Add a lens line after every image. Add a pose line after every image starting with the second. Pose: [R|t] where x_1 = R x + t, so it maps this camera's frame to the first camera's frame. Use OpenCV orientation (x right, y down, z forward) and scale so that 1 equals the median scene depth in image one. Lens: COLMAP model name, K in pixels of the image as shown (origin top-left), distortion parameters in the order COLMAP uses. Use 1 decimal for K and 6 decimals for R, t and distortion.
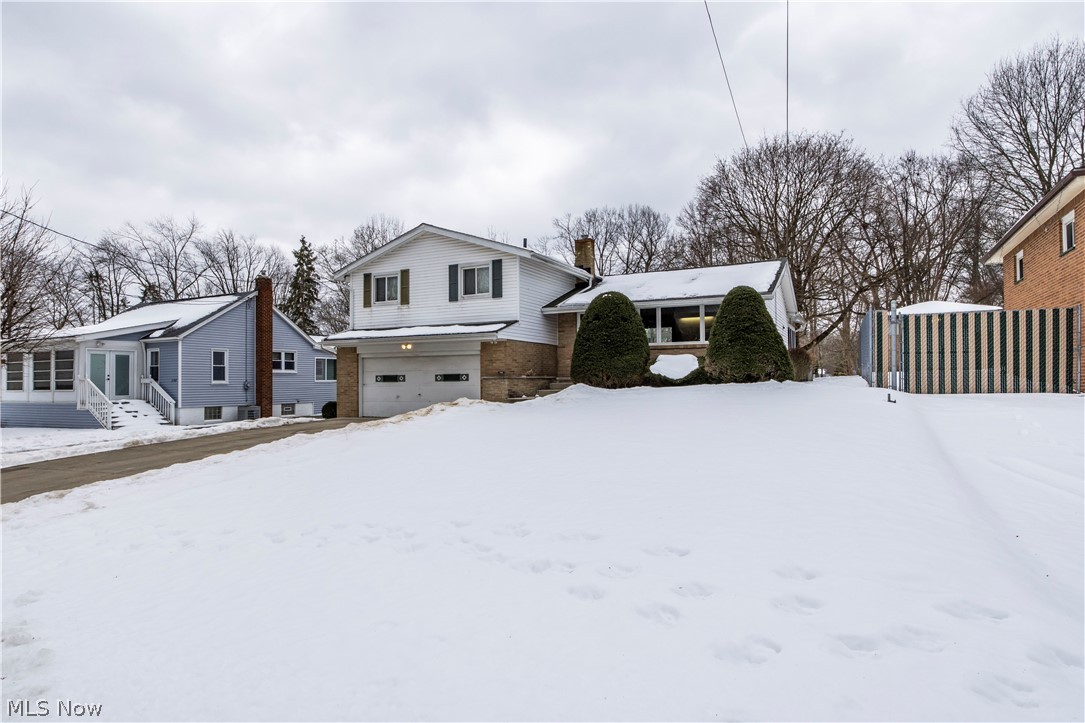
lens RADIAL K [[622.6, 0, 542.5], [0, 622.6, 361.5], [0, 0, 1]] dist [0.000183, 0.000468]
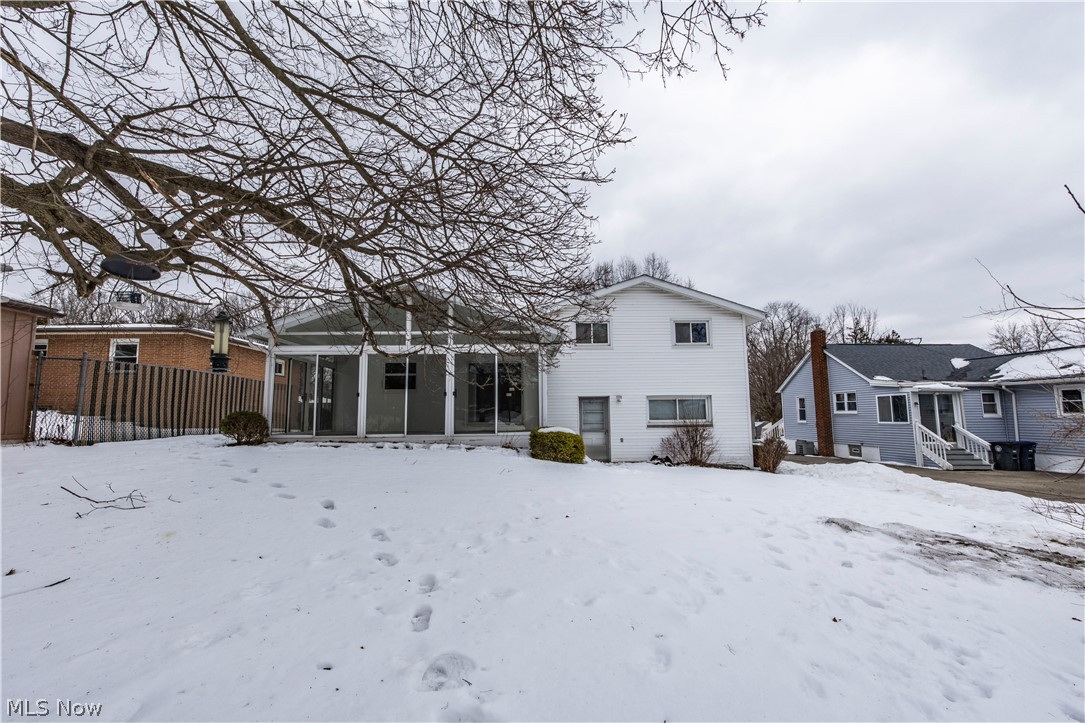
lens RADIAL K [[446.5, 0, 541.8], [0, 446.5, 368.3], [0, 0, 1]] dist [0.000319, 0.000132]
pose [[-0.877813, -0.036442, -0.477615, 0.521757], [0.028096, 0.991468, -0.127286, 0.033015], [0.478179, -0.125152, -0.869300, 1.970178]]
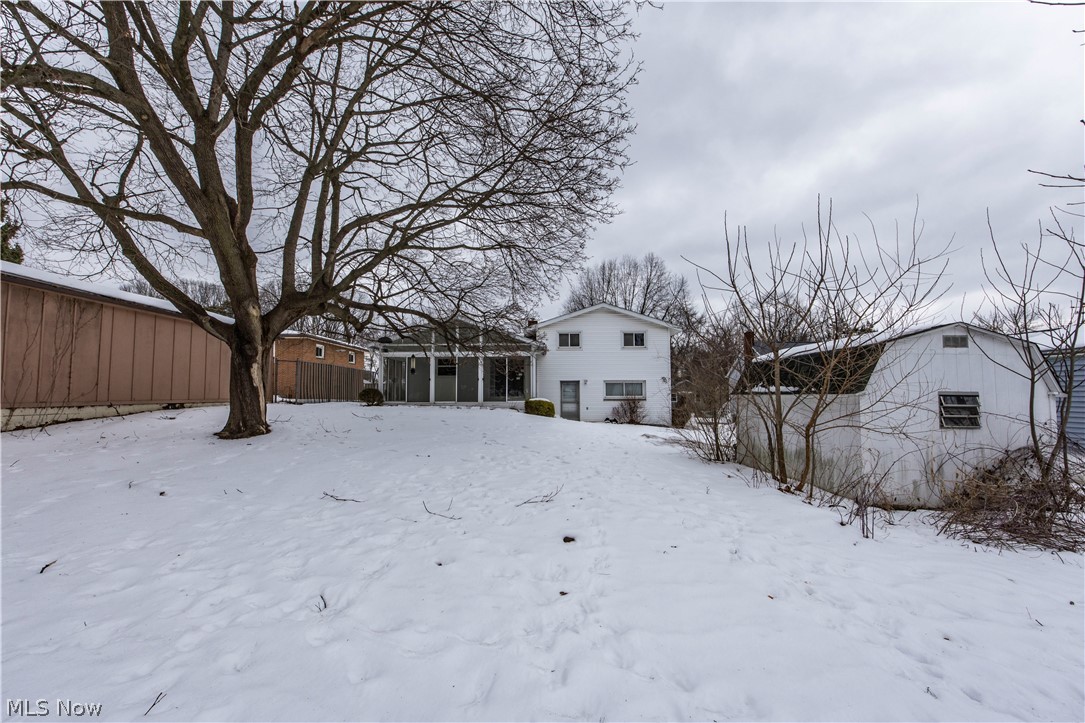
lens RADIAL K [[446.5, 0, 541.8], [0, 446.5, 368.3], [0, 0, 1]] dist [0.000319, 0.000132]
pose [[-0.898221, -0.019595, -0.439107, 0.661036], [0.020639, 0.996024, -0.086664, 0.053812], [0.439059, -0.086906, -0.894245, 2.353409]]
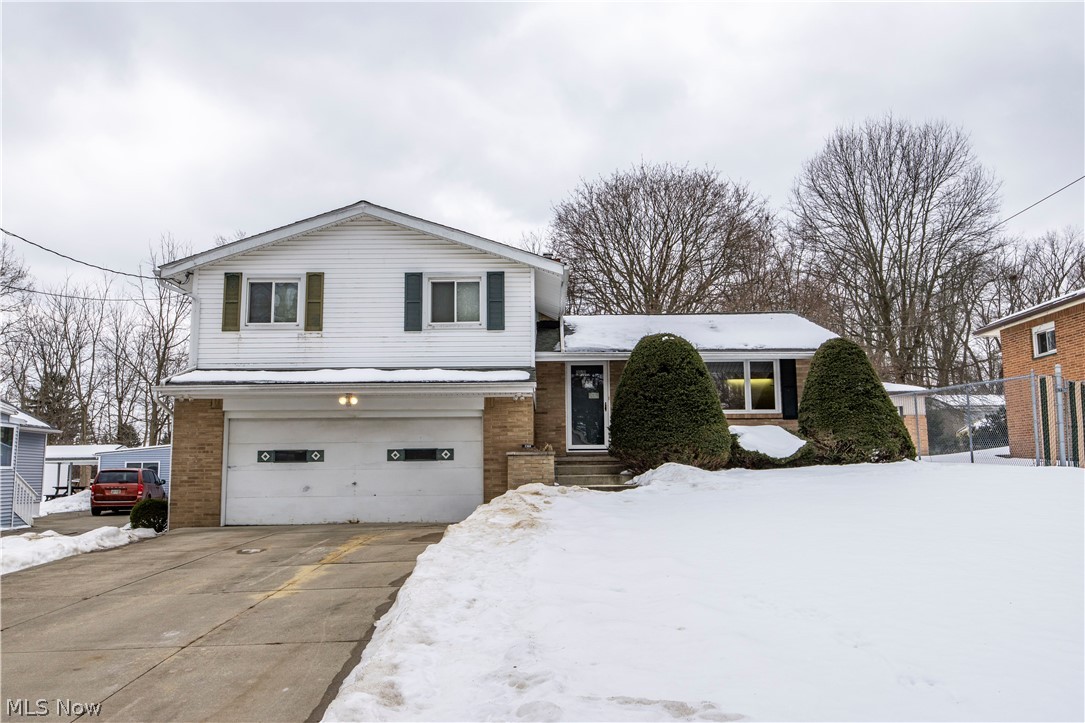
lens RADIAL K [[851.0, 0, 542.5], [0, 851.0, 361.5], [0, 0, 1]] dist [0.005610, -0.000136]
pose [[0.893120, 0.062859, 0.445404, -0.391794], [-0.013115, 0.993406, -0.113900, 0.026994], [-0.449626, 0.095885, 0.888055, 0.191631]]
